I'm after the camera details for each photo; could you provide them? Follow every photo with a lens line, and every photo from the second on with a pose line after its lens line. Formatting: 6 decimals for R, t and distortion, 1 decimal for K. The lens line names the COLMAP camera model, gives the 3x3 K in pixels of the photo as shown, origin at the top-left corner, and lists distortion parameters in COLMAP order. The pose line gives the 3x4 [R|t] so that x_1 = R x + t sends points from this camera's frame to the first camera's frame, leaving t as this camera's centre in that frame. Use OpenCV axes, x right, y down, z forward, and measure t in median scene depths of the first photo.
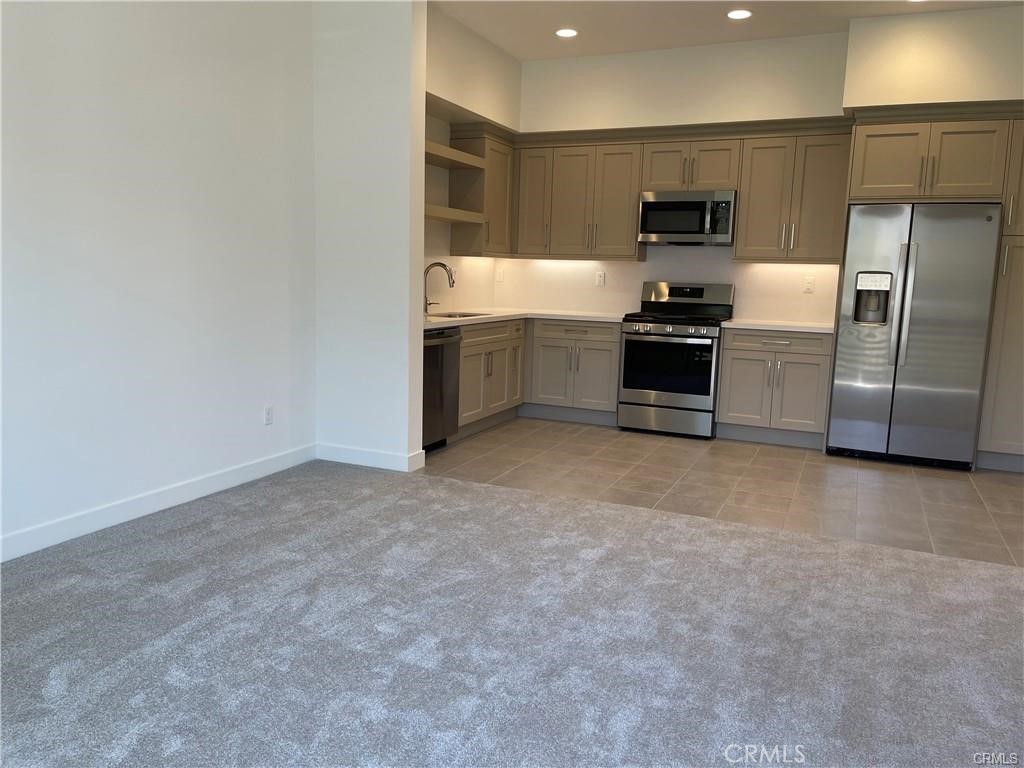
lens RADIAL K [[773.1, 0, 512.0], [0, 773.1, 384.0], [0, 0, 1]] dist [0.065078, -0.088085]
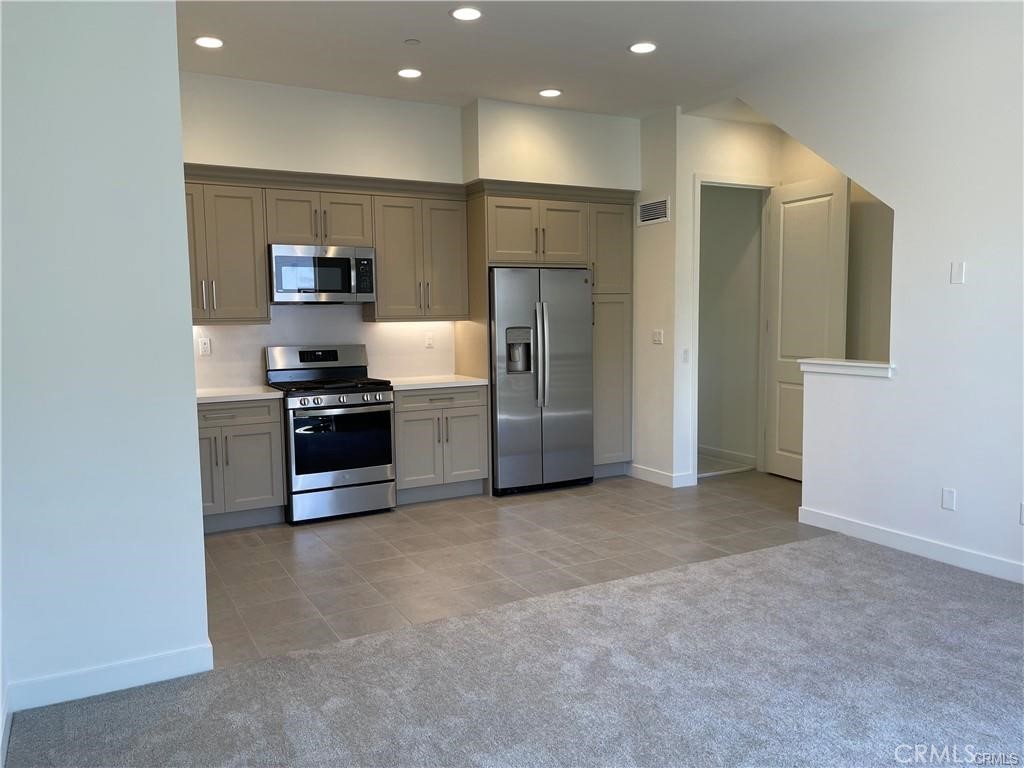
lens RADIAL K [[773.1, 0, 512.0], [0, 773.1, 384.0], [0, 0, 1]] dist [0.065078, -0.088085]
pose [[0.598976, -0.112009, 0.792894, -0.410093], [0.143706, 0.989129, 0.031170, -0.093167], [-0.787766, 0.095274, 0.608561, 0.318166]]
